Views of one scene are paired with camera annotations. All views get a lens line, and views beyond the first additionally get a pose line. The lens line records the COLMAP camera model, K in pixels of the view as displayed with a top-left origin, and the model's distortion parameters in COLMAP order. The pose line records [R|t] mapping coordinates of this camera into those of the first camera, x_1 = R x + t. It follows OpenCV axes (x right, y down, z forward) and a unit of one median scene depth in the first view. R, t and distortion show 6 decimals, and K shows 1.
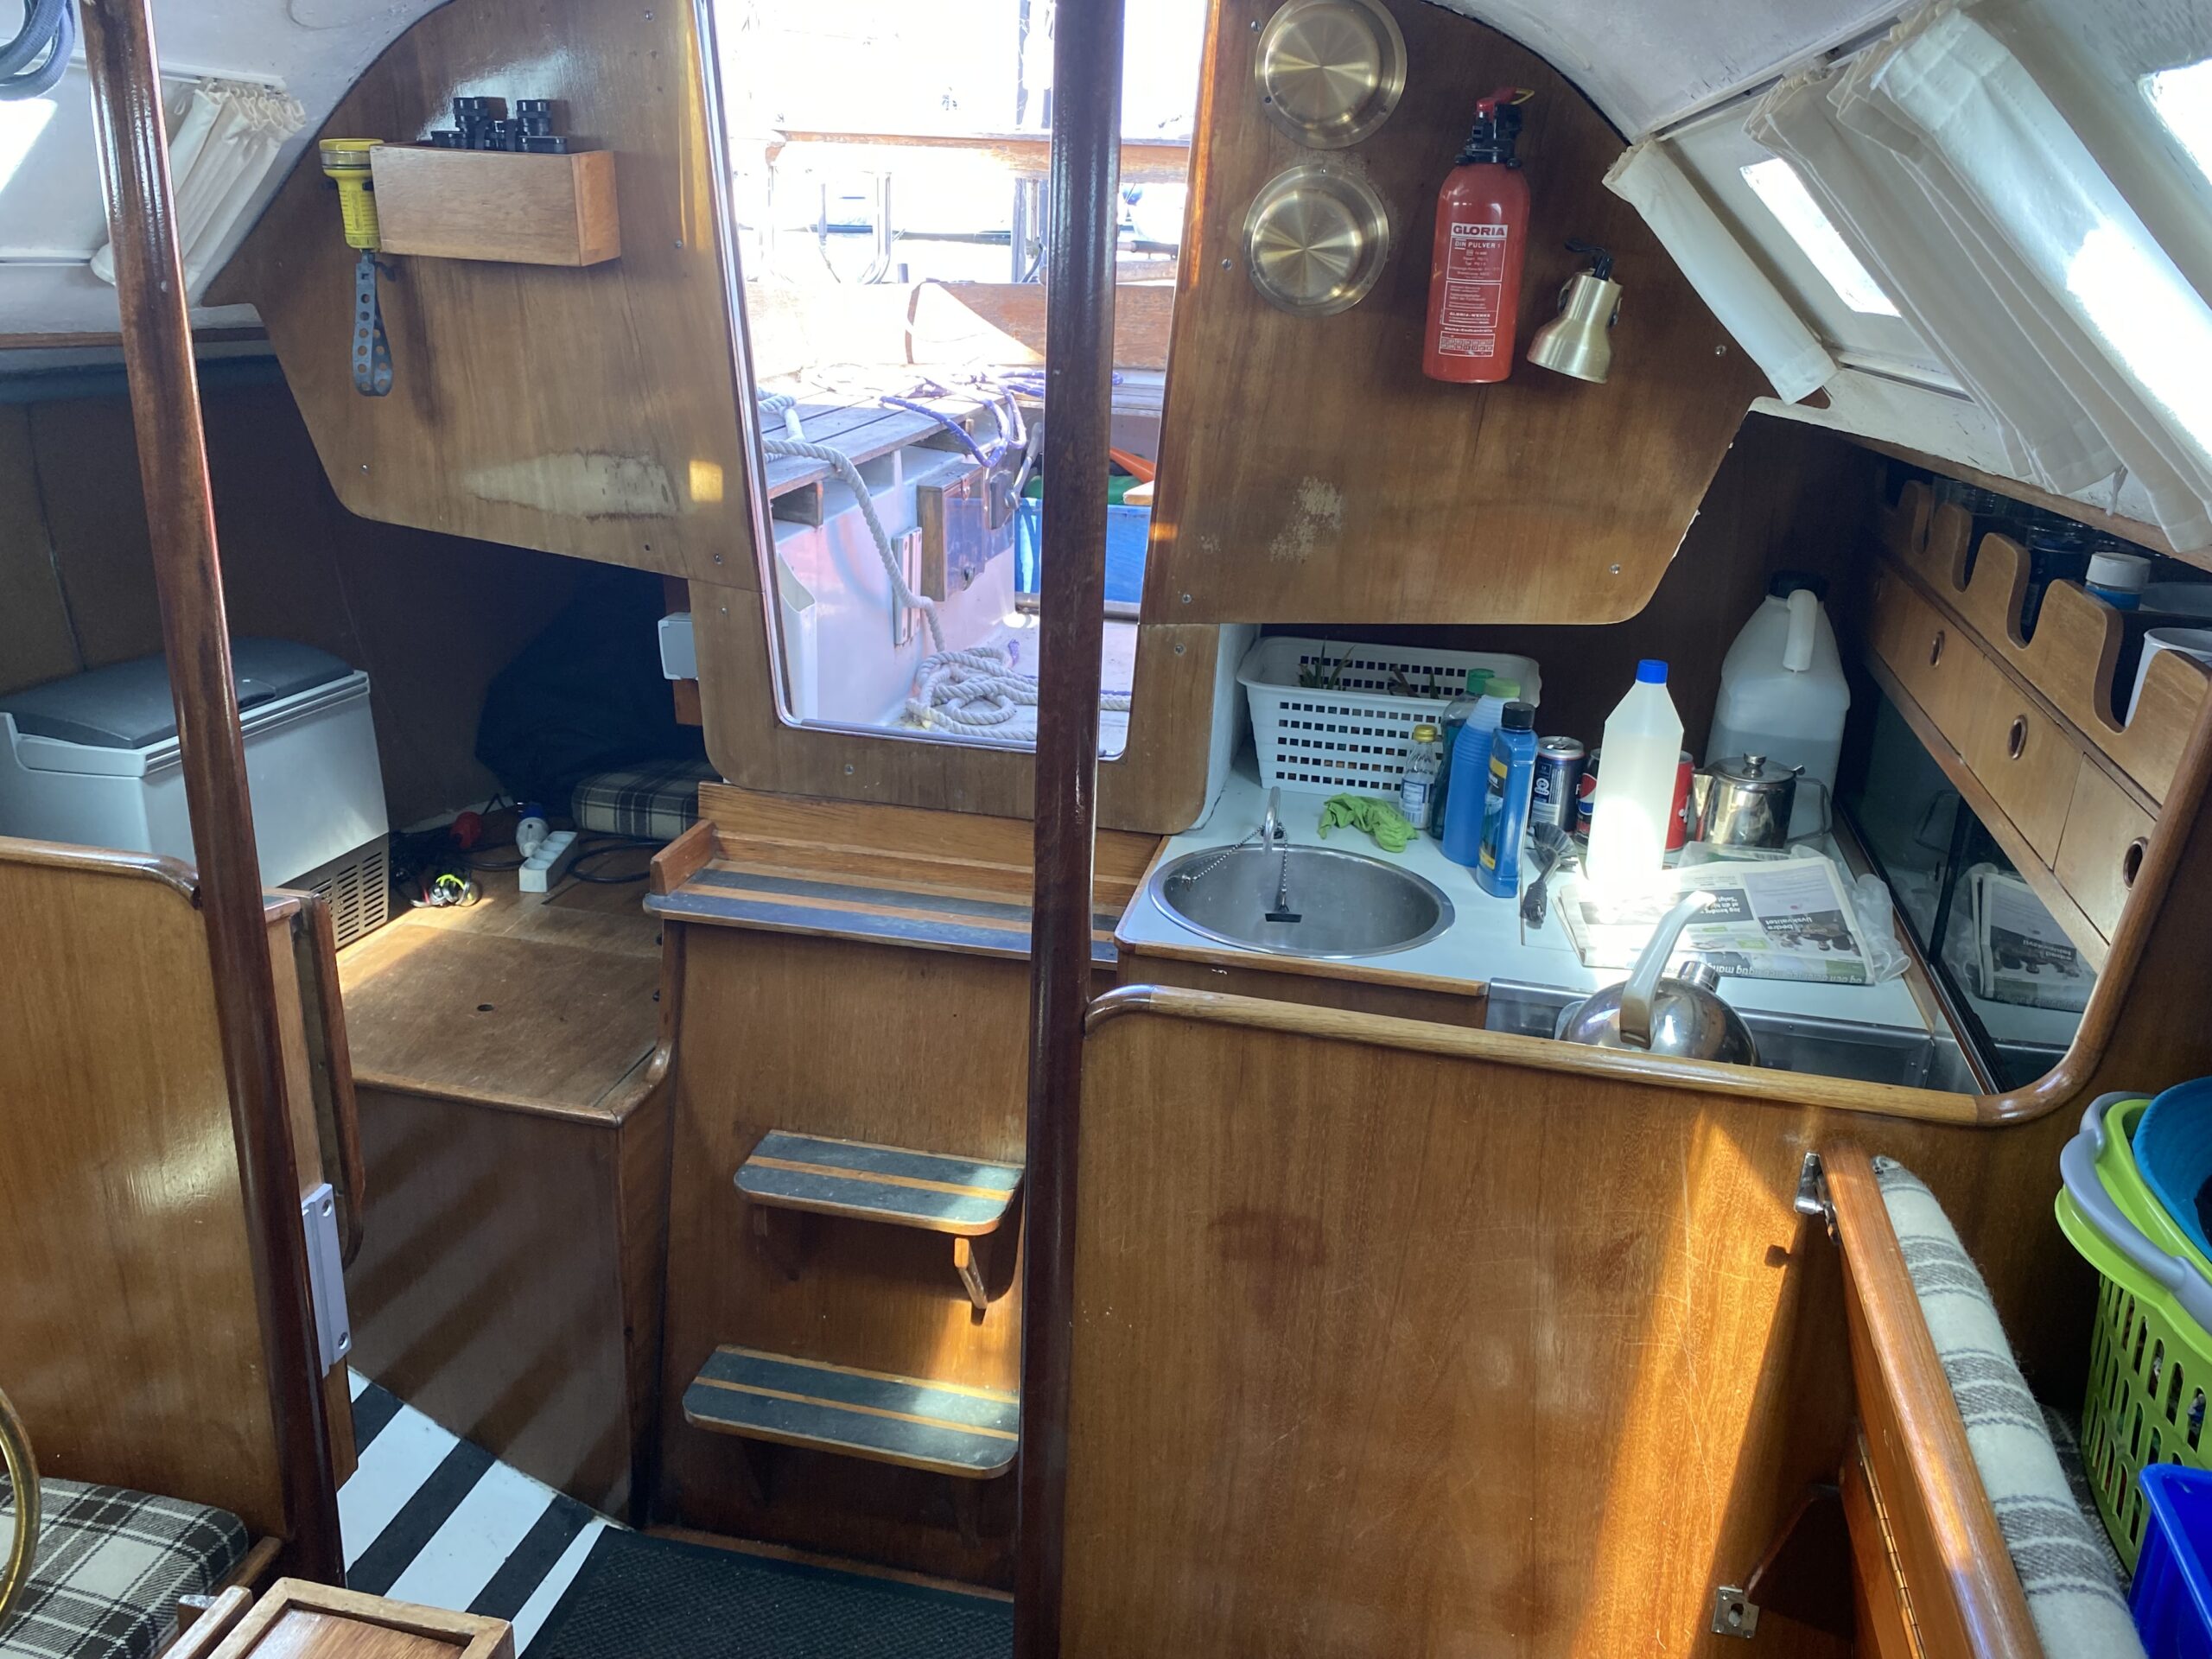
lens RADIAL K [[1795.9, 0, 1070.5], [0, 1795.9, 824.0], [0, 0, 1]] dist [0.014451, -0.008761]
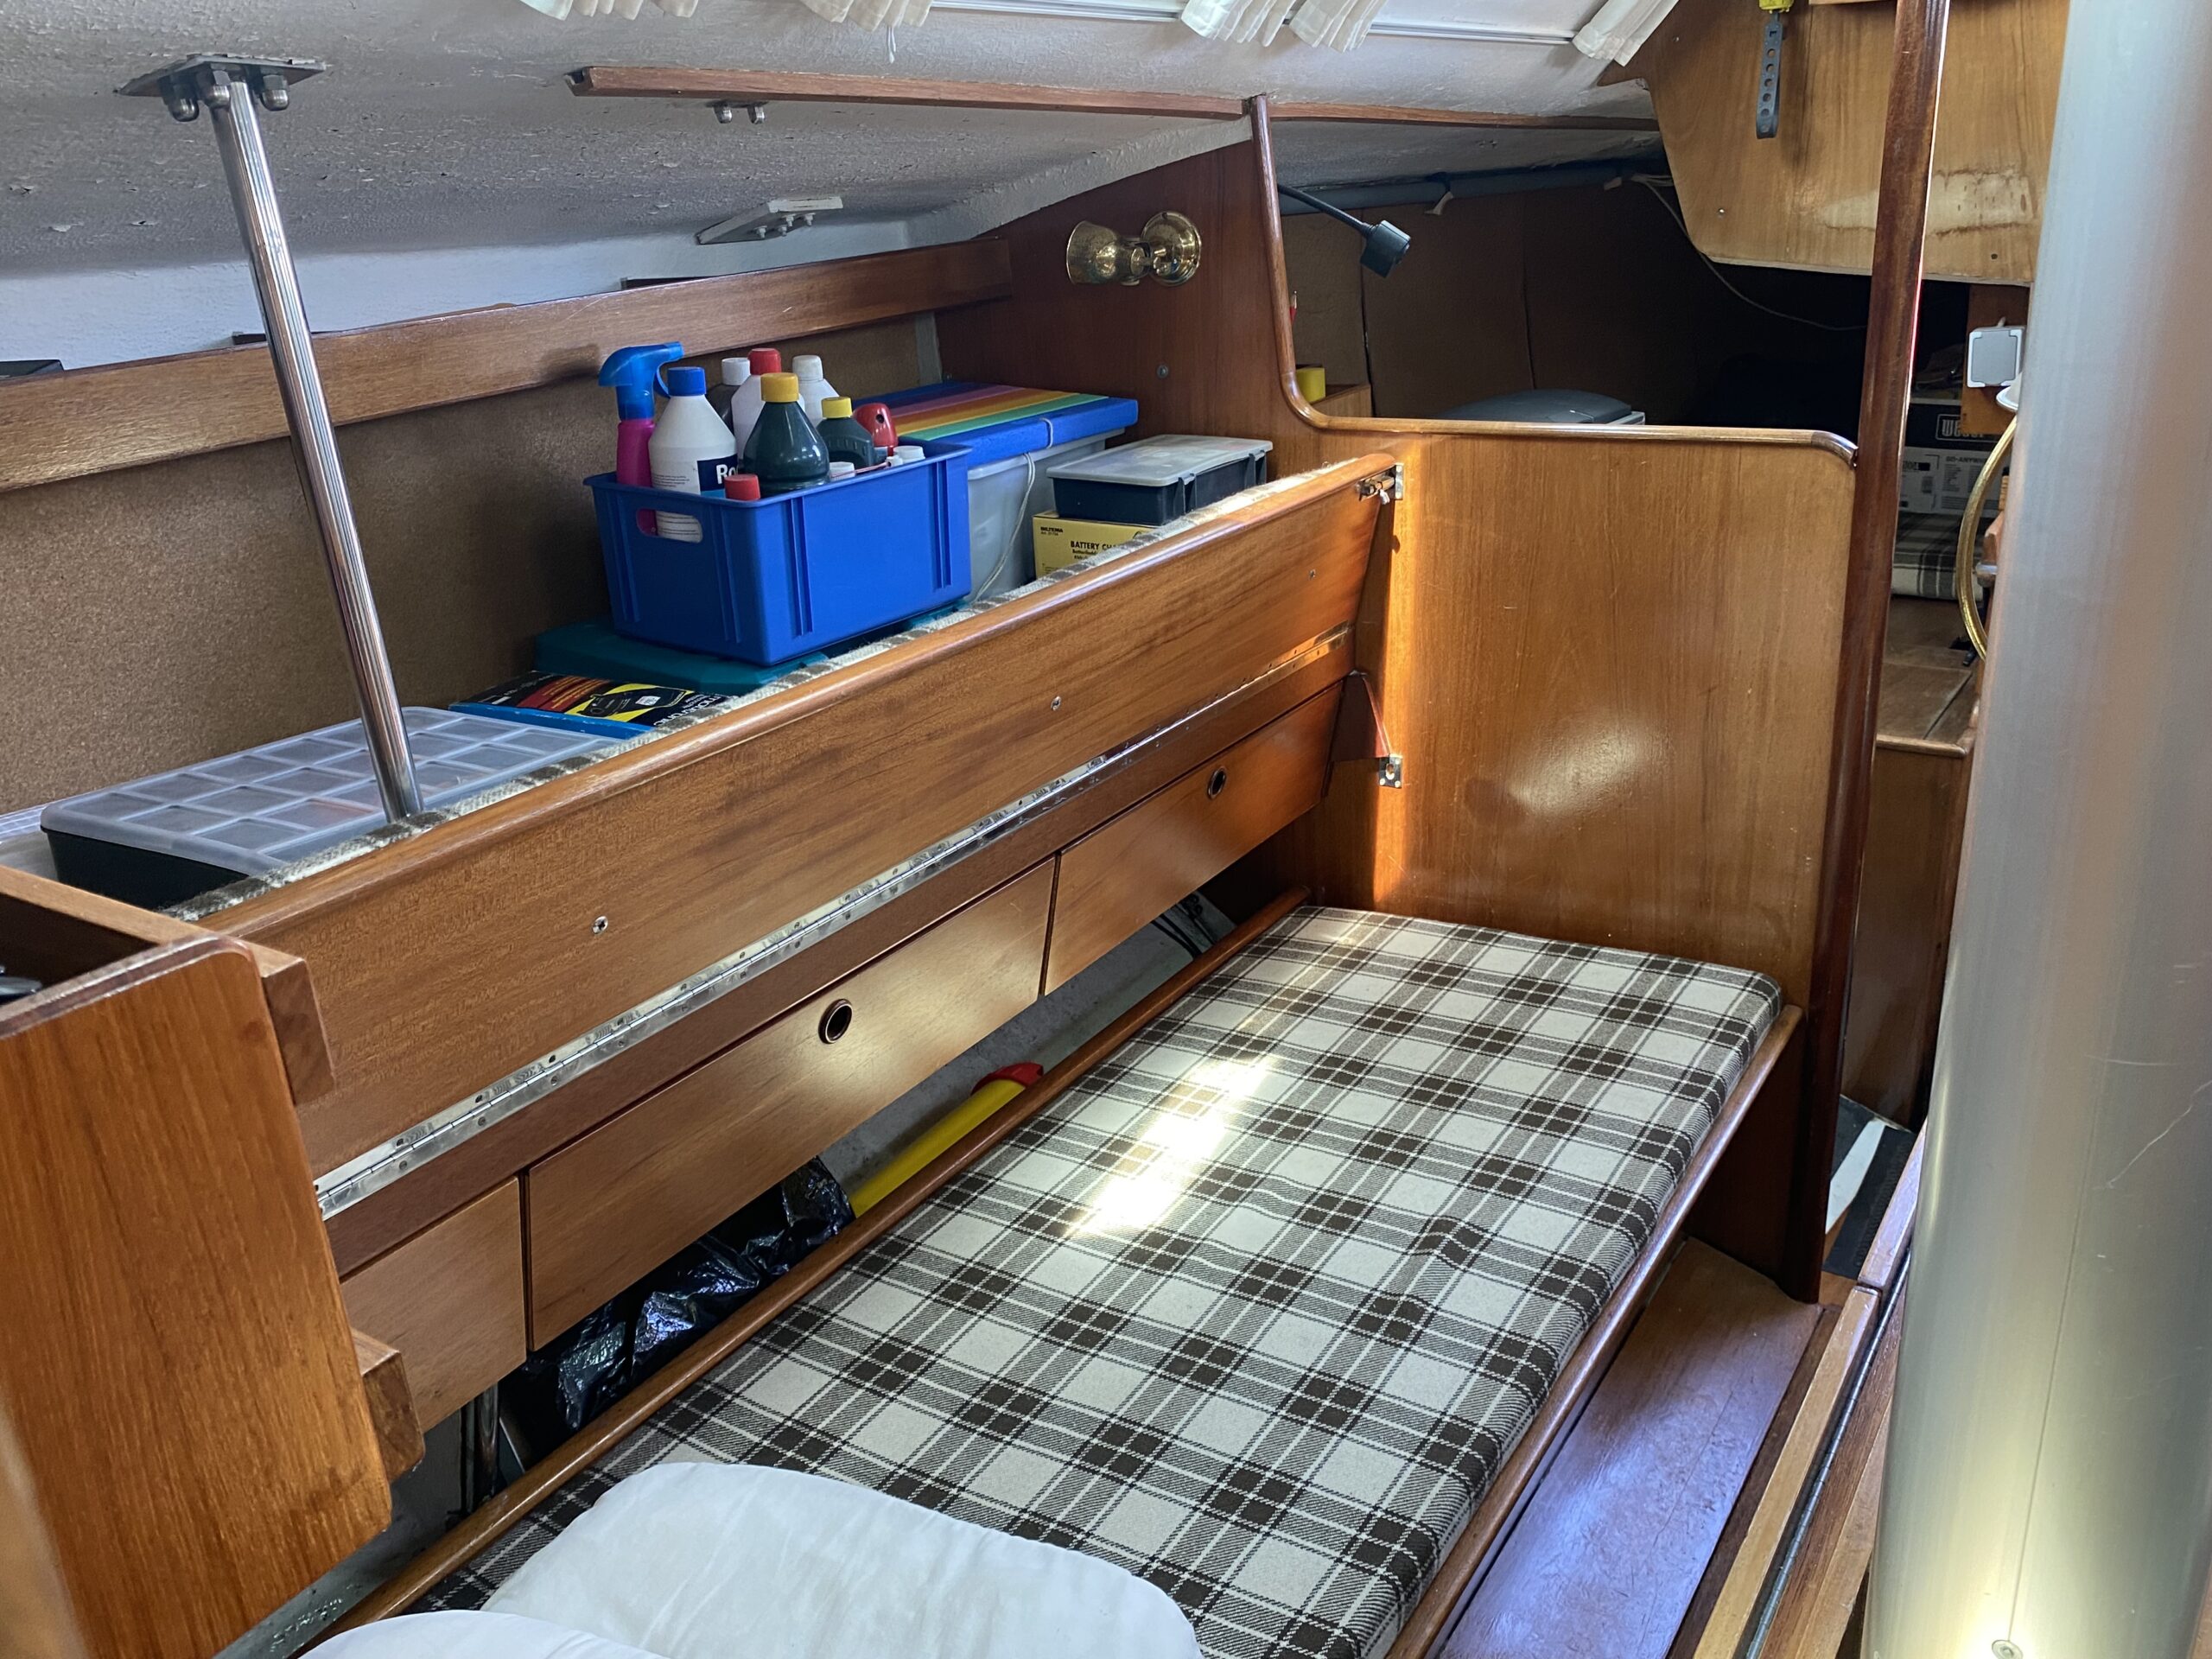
lens RADIAL K [[1795.9, 0, 1100.1], [0, 1795.9, 822.7], [0, 0, 1]] dist [0.014451, -0.008761]
pose [[0.934109, 0.037153, -0.355050, -0.351713], [-0.027748, 0.999117, 0.031547, 0.186660], [0.355909, -0.019617, 0.934315, -0.276667]]
